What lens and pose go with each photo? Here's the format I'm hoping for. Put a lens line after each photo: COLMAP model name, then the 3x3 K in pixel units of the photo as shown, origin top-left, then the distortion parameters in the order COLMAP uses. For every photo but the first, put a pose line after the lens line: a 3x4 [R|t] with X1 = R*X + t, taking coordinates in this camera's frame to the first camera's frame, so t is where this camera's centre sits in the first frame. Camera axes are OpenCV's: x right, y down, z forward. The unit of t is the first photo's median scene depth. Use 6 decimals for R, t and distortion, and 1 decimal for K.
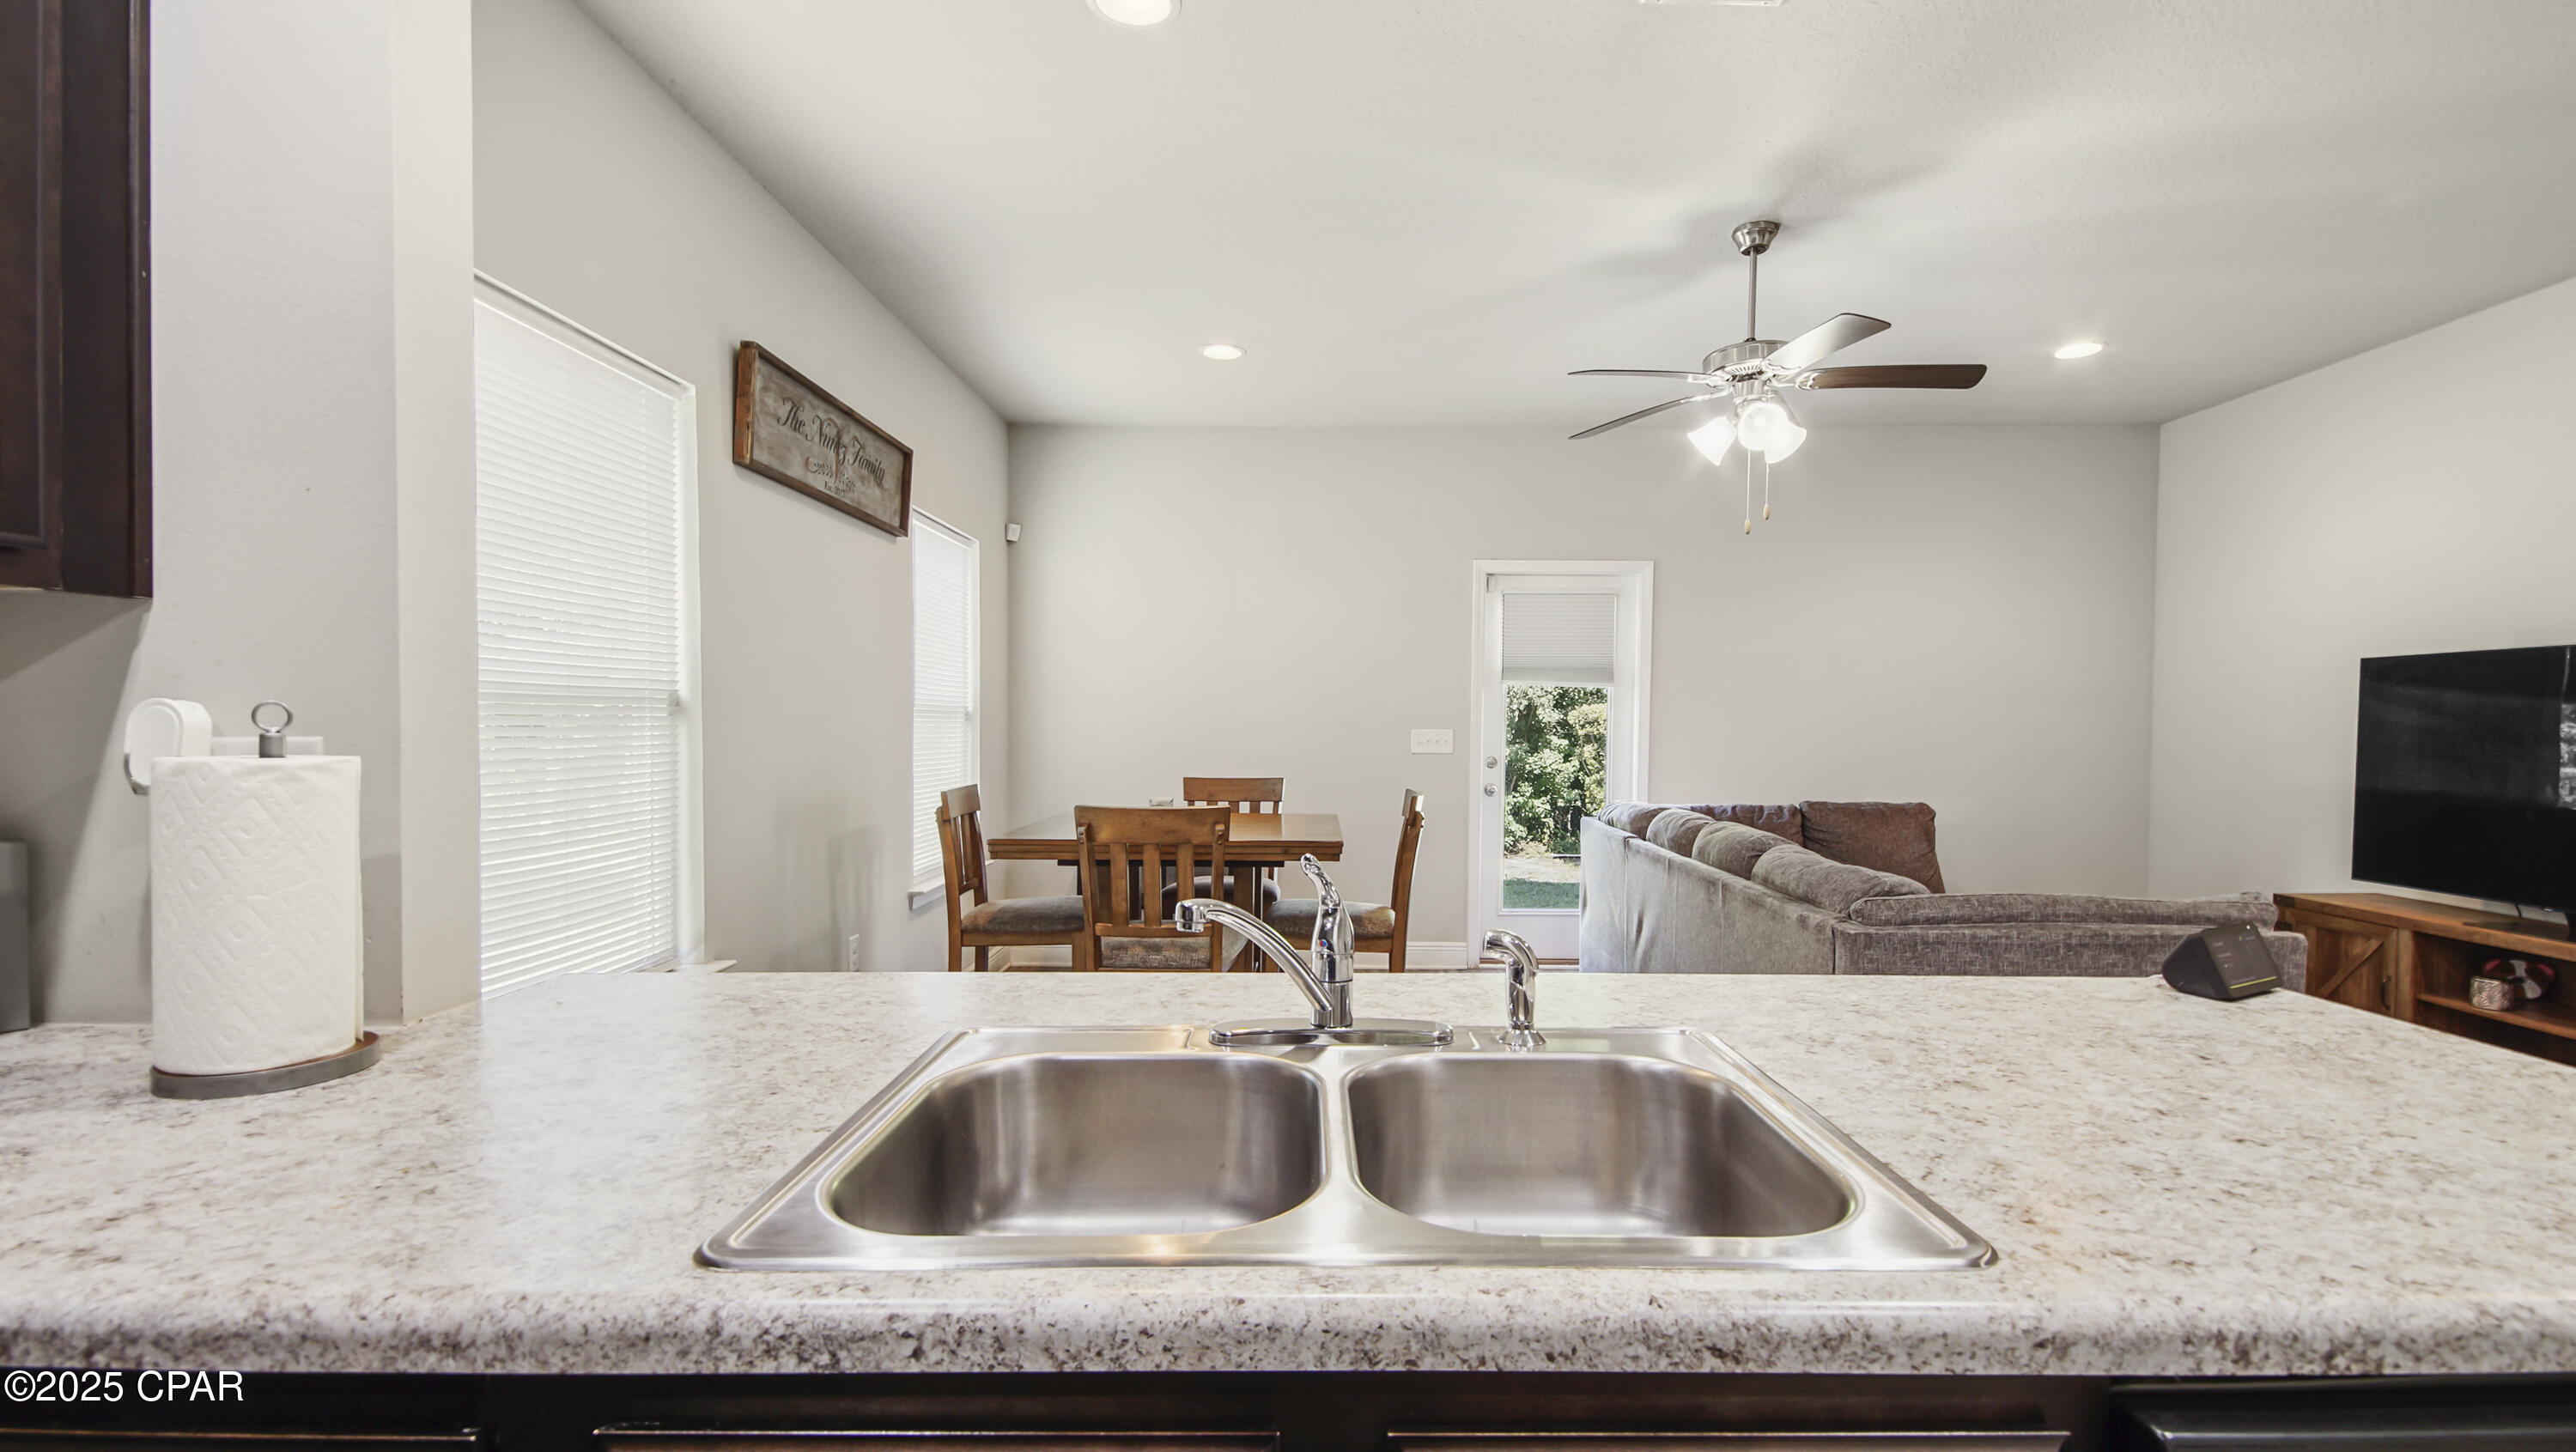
lens RADIAL K [[1174.1, 0, 1412.6], [0, 1174.1, 757.1], [0, 0, 1]] dist [0.026392, -0.017987]
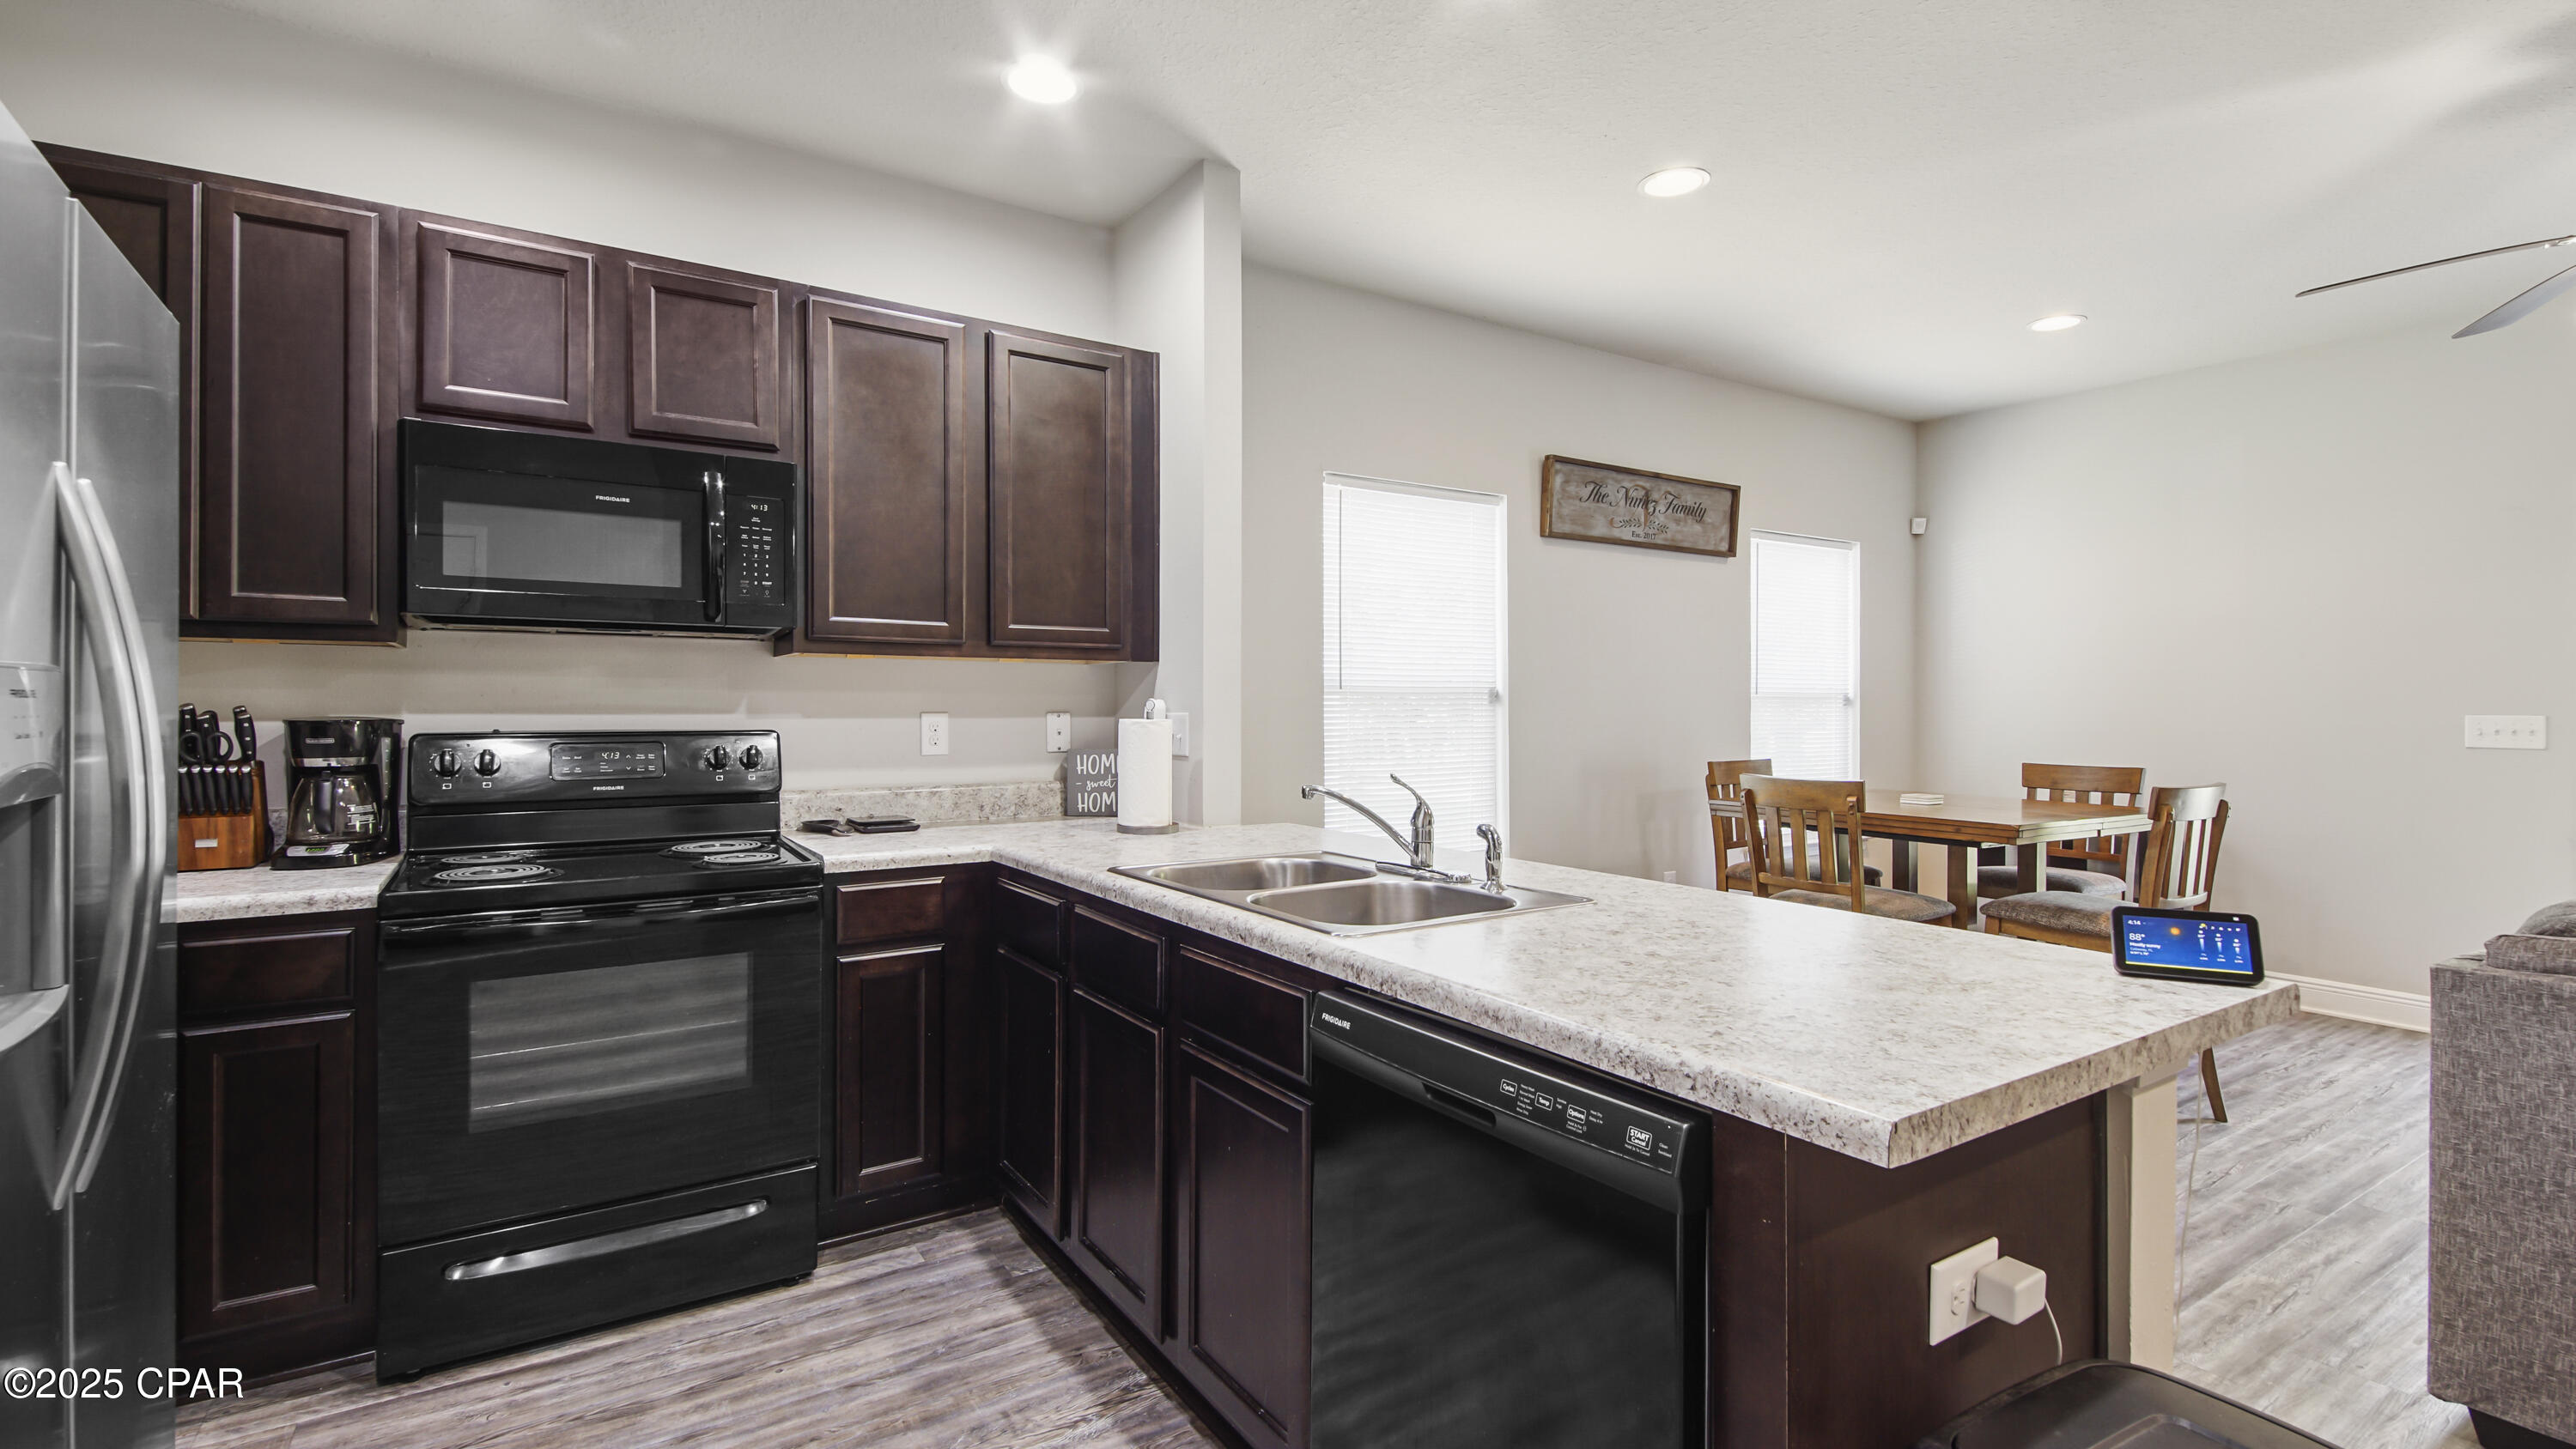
lens RADIAL K [[1166.2, 0, 1294.3], [0, 1166.2, 695.5], [0, 0, 1]] dist [0.032338, -0.016804]
pose [[0.544109, -0.009281, -0.838963, 0.467121], [-0.024393, 0.999341, -0.026876, 0.003862], [0.838660, 0.035089, 0.543524, -0.067230]]
